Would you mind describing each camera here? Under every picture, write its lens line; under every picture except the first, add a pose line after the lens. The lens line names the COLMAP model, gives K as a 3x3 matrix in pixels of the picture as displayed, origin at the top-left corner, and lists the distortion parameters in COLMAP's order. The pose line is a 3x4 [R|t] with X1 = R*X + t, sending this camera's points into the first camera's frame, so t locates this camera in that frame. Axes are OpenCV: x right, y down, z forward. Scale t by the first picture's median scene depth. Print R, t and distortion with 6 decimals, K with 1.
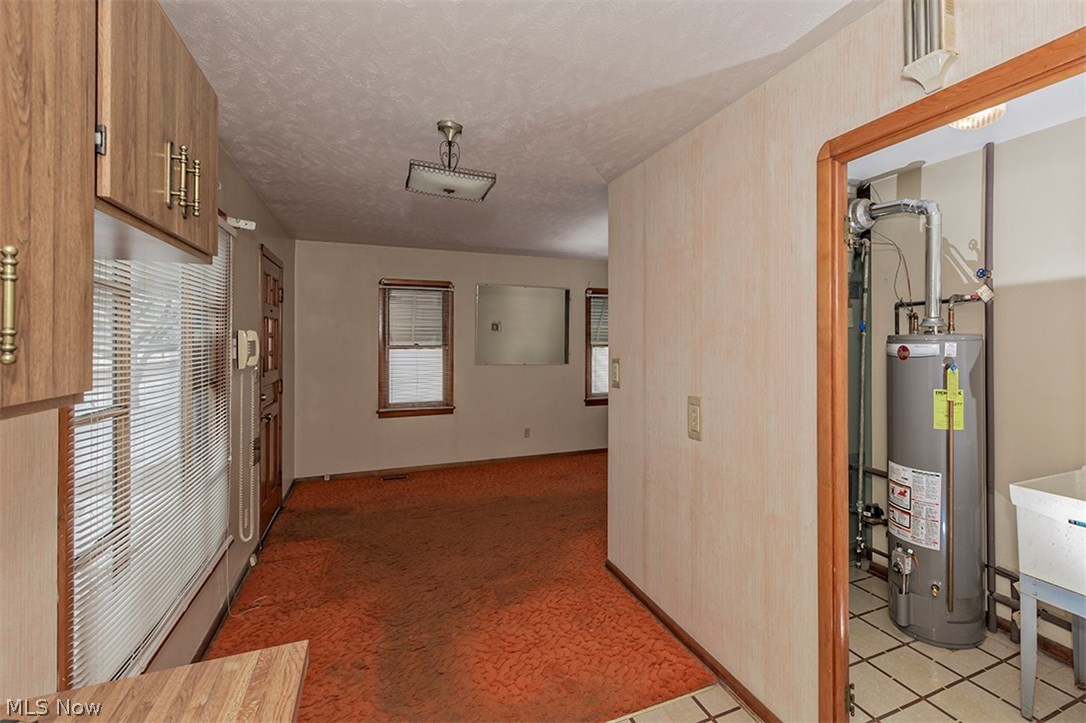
lens RADIAL K [[544.6, 0, 543.2], [0, 544.6, 343.7], [0, 0, 1]] dist [0.000427, -0.000102]
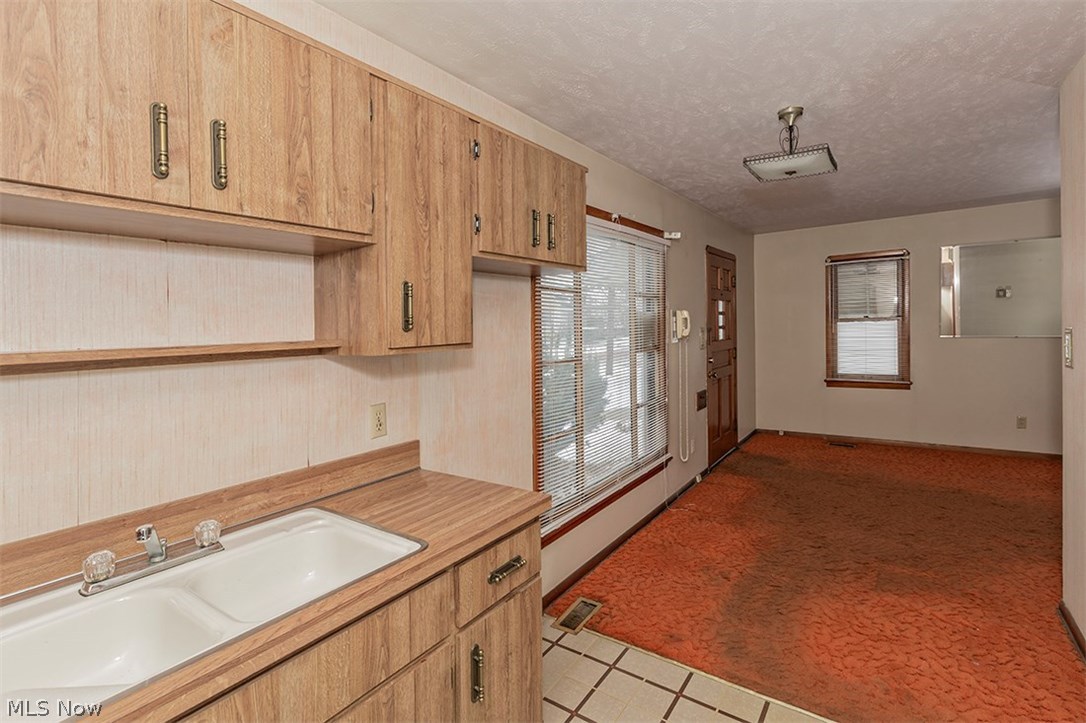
lens RADIAL K [[490.1, 0, 592.7], [0, 490.1, 328.0], [0, 0, 1]] dist [-0.000285, -0.000175]
pose [[0.531147, -0.011811, -0.847197, 0.370332], [0.023513, 0.999723, 0.000804, 0.013203], [0.846953, -0.020347, 0.531278, 0.128786]]
